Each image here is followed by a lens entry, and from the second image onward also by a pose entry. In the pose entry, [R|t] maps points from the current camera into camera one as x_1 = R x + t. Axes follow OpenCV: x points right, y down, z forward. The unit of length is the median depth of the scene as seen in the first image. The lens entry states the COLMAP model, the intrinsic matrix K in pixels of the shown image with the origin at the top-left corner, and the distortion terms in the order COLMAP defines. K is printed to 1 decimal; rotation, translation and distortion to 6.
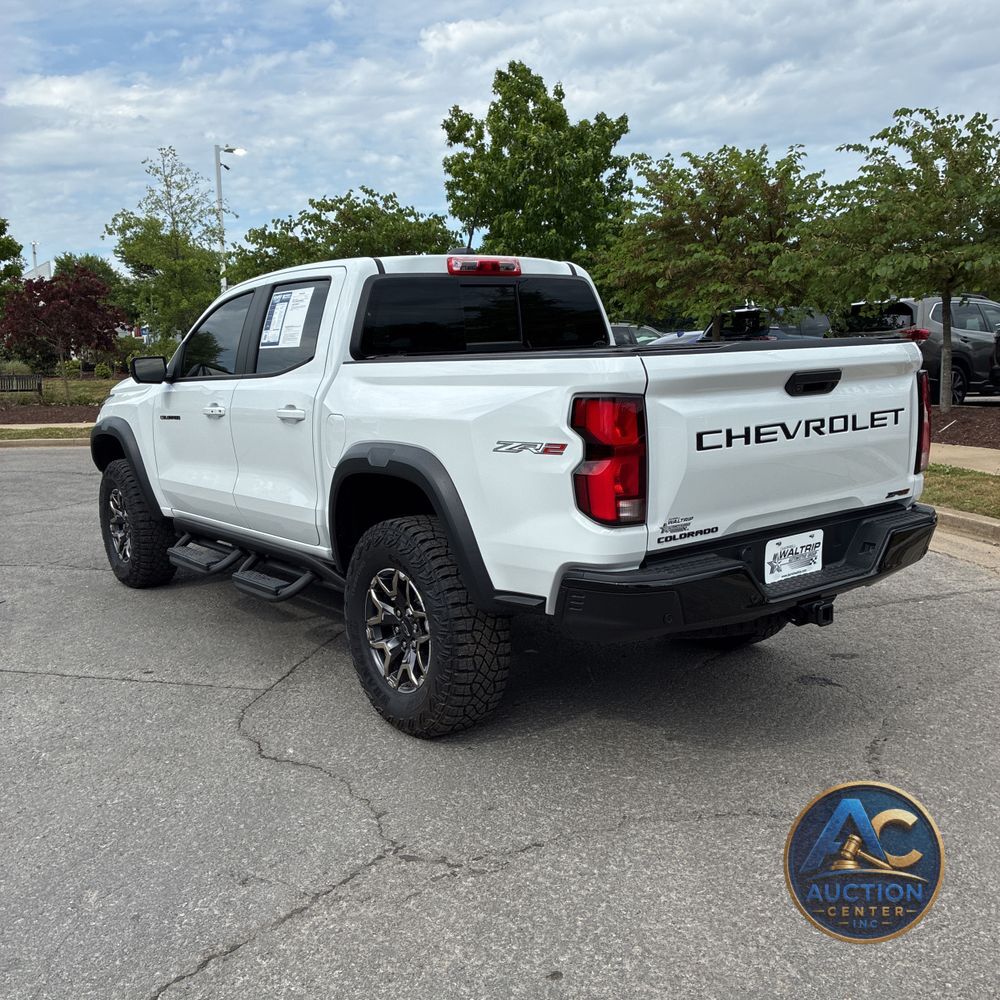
lens RADIAL K [[1016.1, 0, 500.0], [0, 1016.1, 500.0], [0, 0, 1]] dist [0.026335, -0.016290]
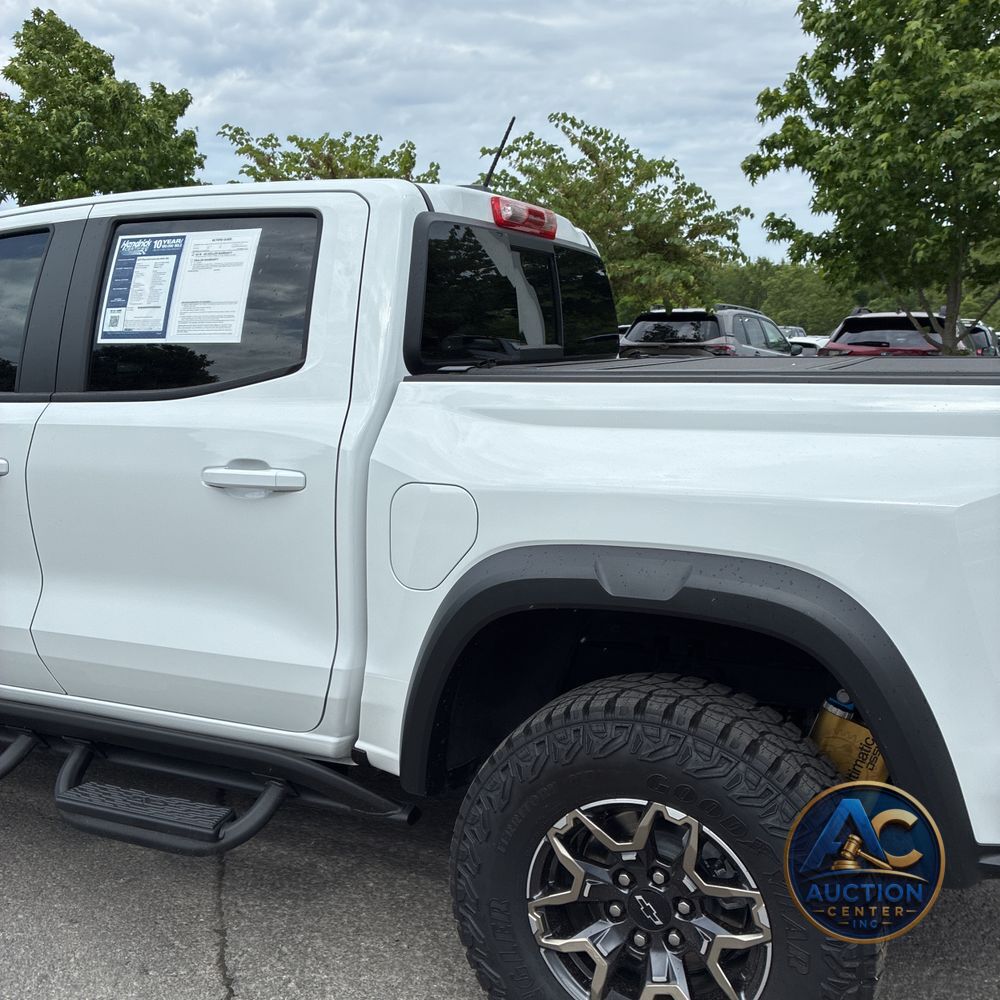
lens RADIAL K [[1016.1, 0, 500.0], [0, 1016.1, 500.0], [0, 0, 1]] dist [0.026335, -0.016290]
pose [[0.871340, -0.039166, 0.489115, -0.334143], [0.041604, 0.999117, 0.005889, -0.069965], [-0.488913, 0.015218, 0.872200, 0.492590]]
